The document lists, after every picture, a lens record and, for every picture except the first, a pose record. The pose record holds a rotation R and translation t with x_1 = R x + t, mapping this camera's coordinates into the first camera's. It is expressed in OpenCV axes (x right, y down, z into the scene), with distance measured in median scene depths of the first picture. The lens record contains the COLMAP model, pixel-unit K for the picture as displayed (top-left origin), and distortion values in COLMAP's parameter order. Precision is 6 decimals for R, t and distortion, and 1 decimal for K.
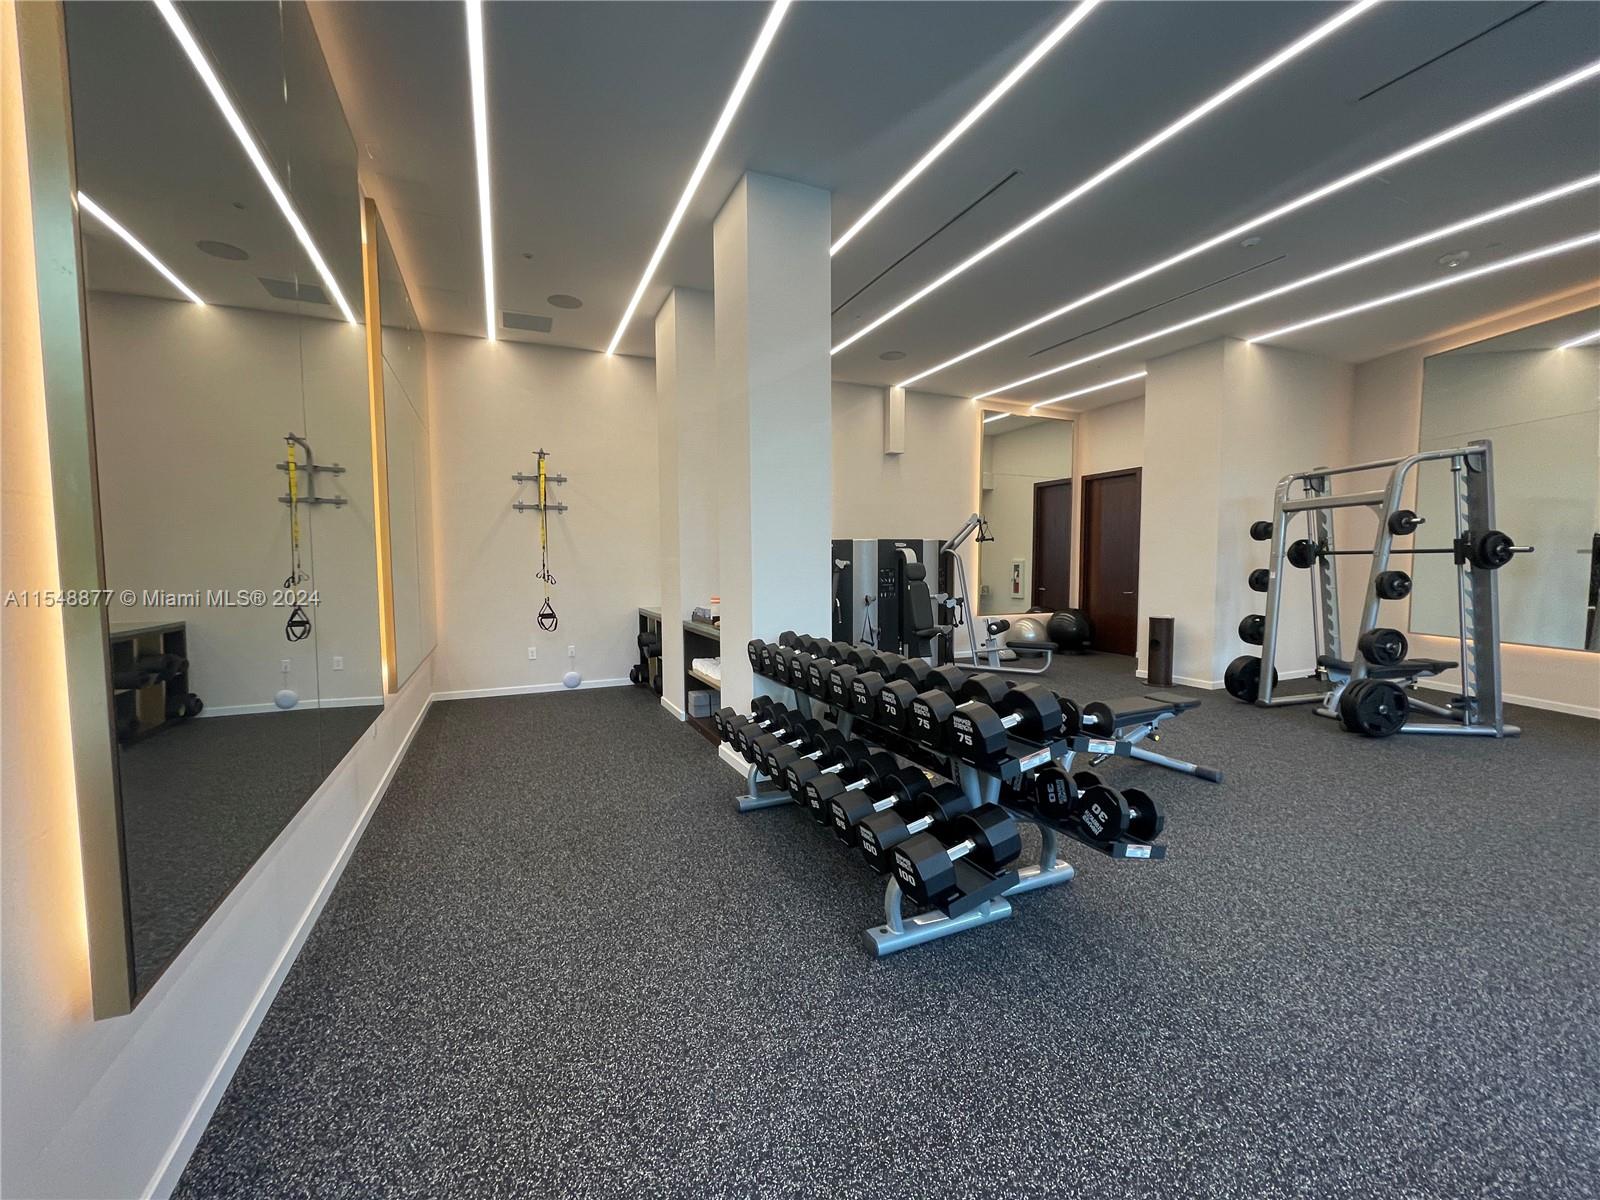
lens RADIAL K [[645.4, 0, 790.3], [0, 645.4, 607.6], [0, 0, 1]] dist [-0.001745, 0.000413]
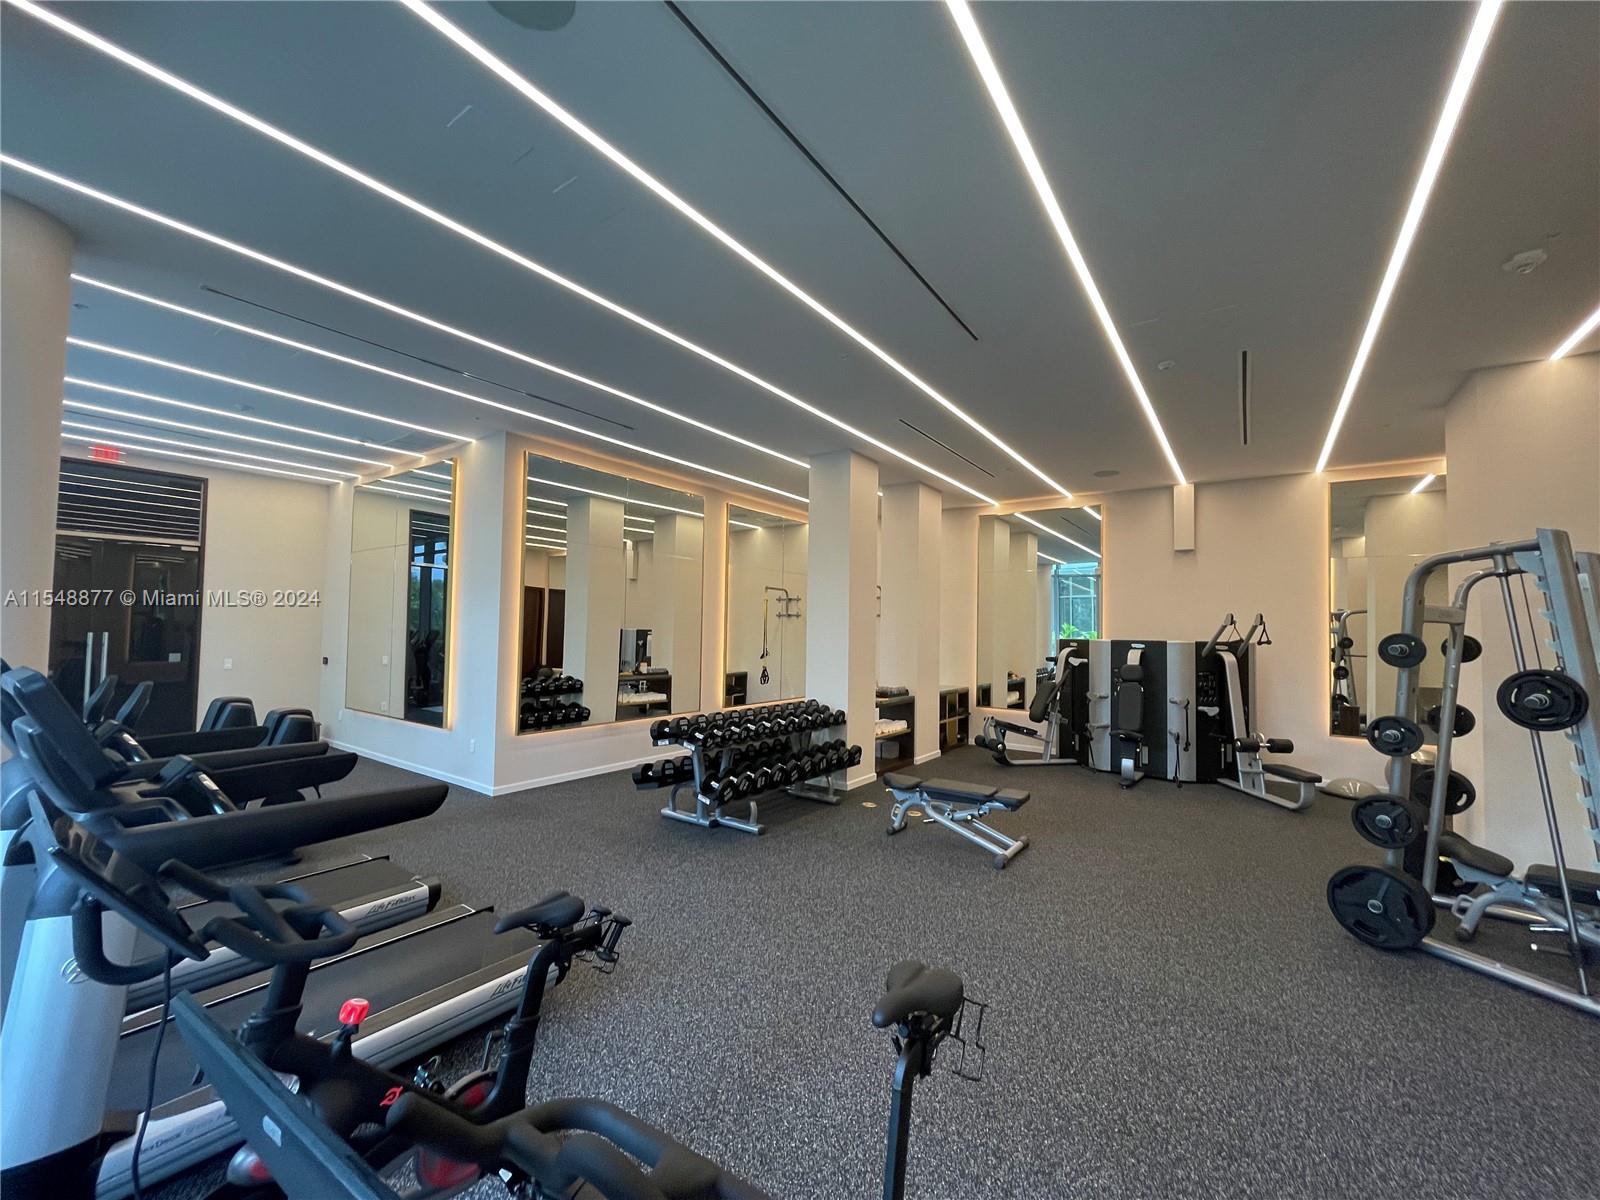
lens RADIAL K [[645.4, 0, 801.6], [0, 645.4, 601.9], [0, 0, 1]] dist [-0.001745, 0.000413]
pose [[0.500642, -0.024548, -0.865306, 1.015725], [-0.080038, 0.994003, -0.074507, -0.062152], [0.861946, 0.106559, 0.495675, 0.041513]]
